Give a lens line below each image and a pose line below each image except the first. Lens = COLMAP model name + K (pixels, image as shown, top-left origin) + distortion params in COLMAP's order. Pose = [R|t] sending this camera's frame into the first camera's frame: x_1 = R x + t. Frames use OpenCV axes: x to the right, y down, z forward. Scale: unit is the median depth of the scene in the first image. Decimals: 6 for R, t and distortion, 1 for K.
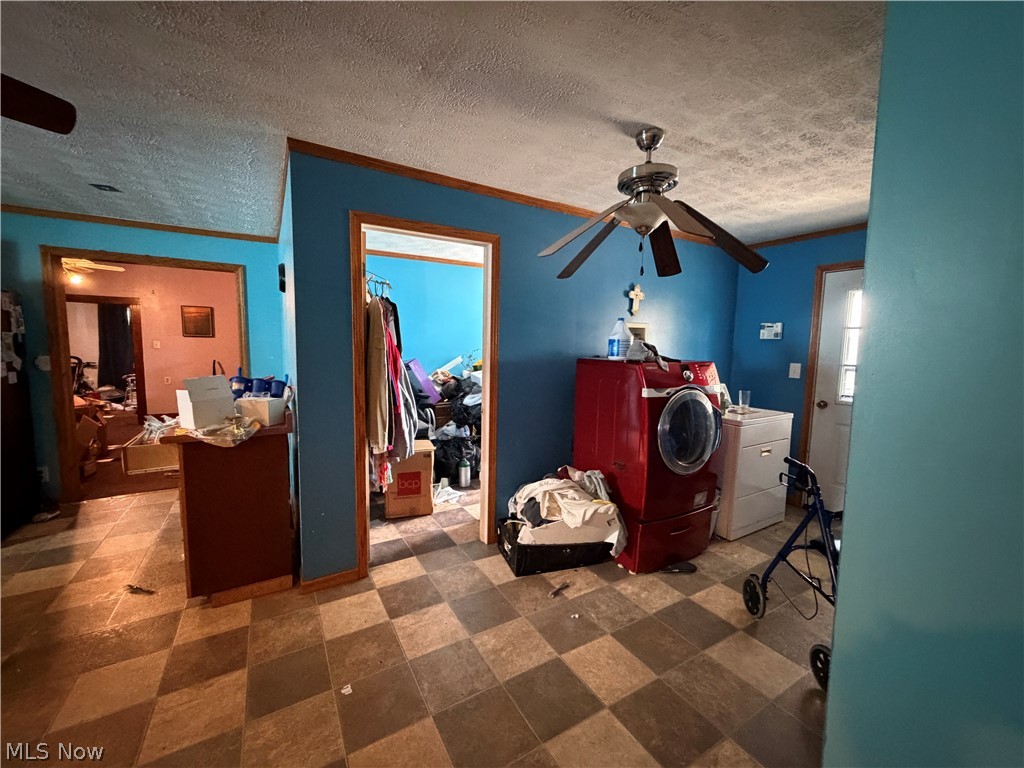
lens RADIAL K [[407.4, 0, 510.2], [0, 407.4, 386.2], [0, 0, 1]] dist [-0.000592, 0.000356]
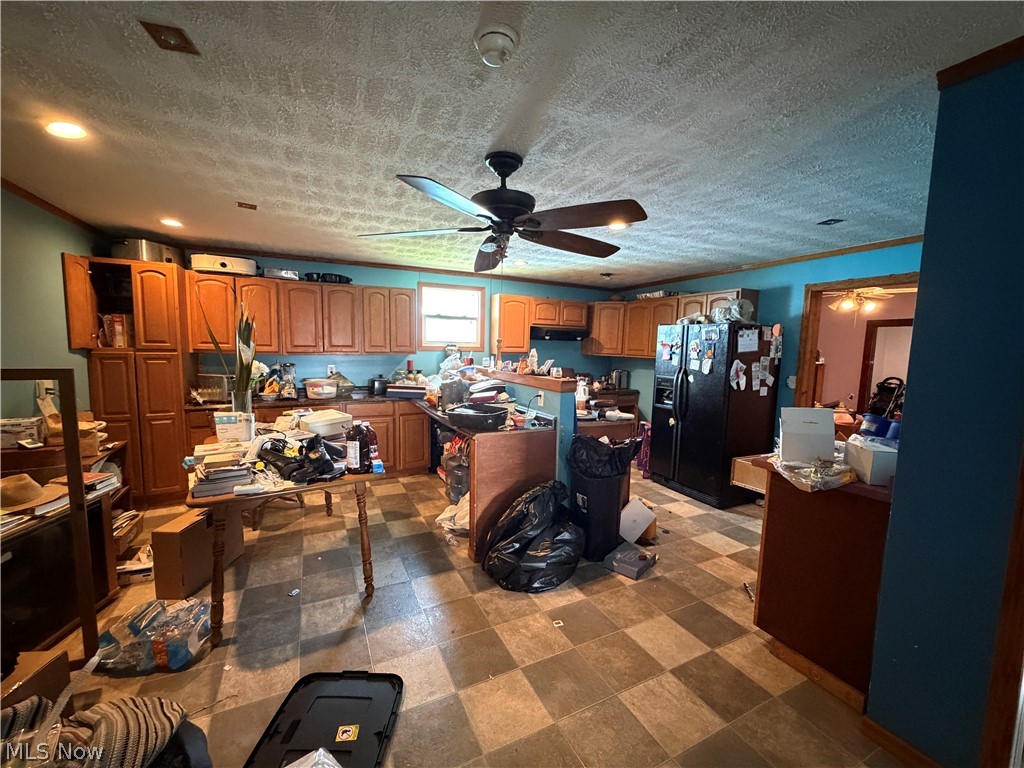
lens RADIAL K [[407.4, 0, 510.2], [0, 407.4, 386.2], [0, 0, 1]] dist [-0.000592, 0.000356]
pose [[-0.077767, 0.074775, -0.994163, 0.133695], [-0.126326, 0.988407, 0.084224, -0.041819], [0.988936, 0.132138, -0.067419, 0.260828]]
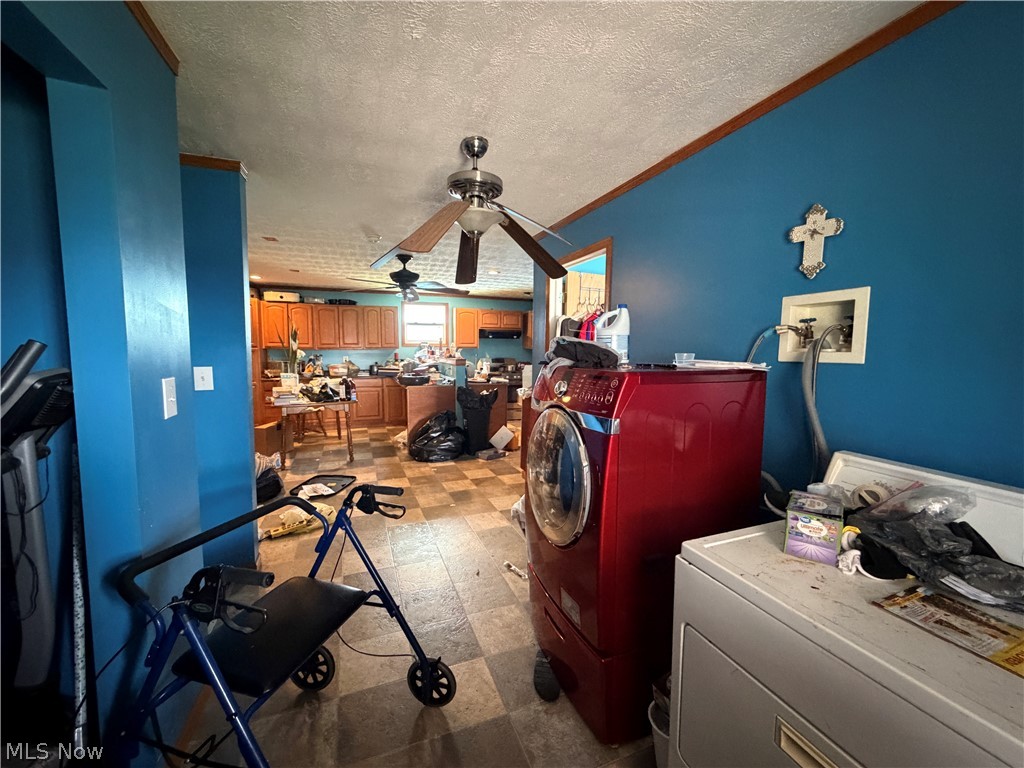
lens RADIAL K [[407.4, 0, 510.2], [0, 407.4, 386.2], [0, 0, 1]] dist [-0.000592, 0.000356]
pose [[-0.162615, 0.072780, -0.984002, 0.846009], [-0.113304, 0.989301, 0.091897, -0.061273], [0.980162, 0.126436, -0.152629, 0.798245]]
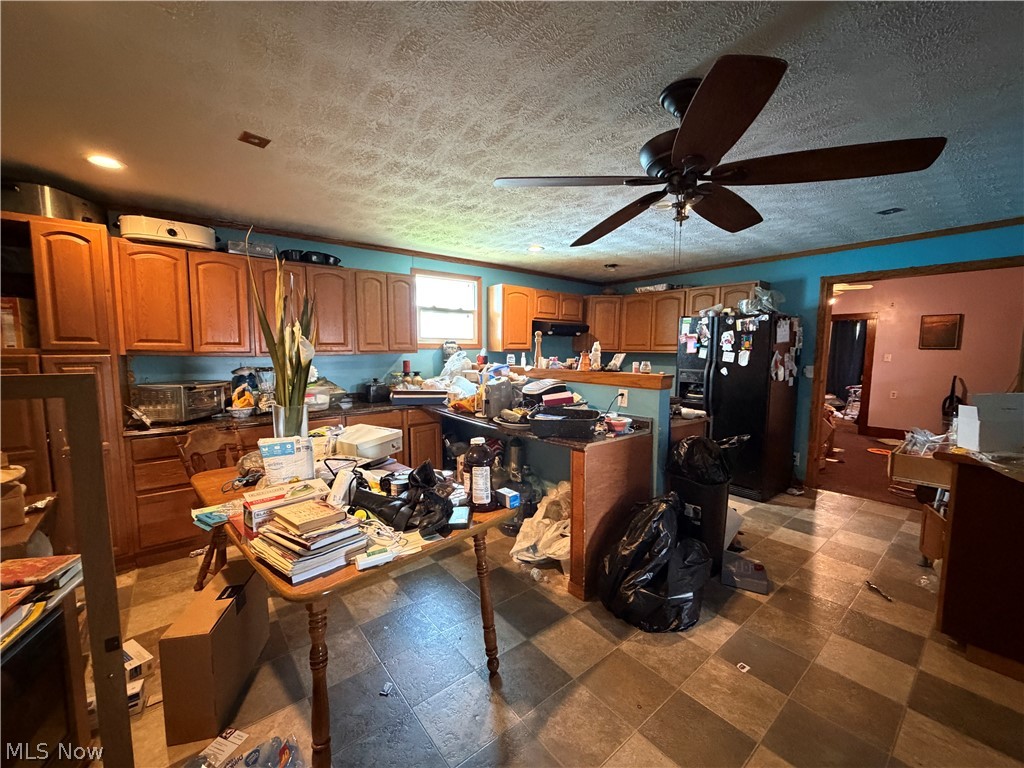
lens RADIAL K [[407.4, 0, 510.2], [0, 407.4, 386.2], [0, 0, 1]] dist [-0.000592, 0.000356]
pose [[0.144099, 0.070700, -0.987034, -0.038346], [-0.103949, 0.993007, 0.055953, 0.013511], [0.984088, 0.094539, 0.150441, -0.091395]]
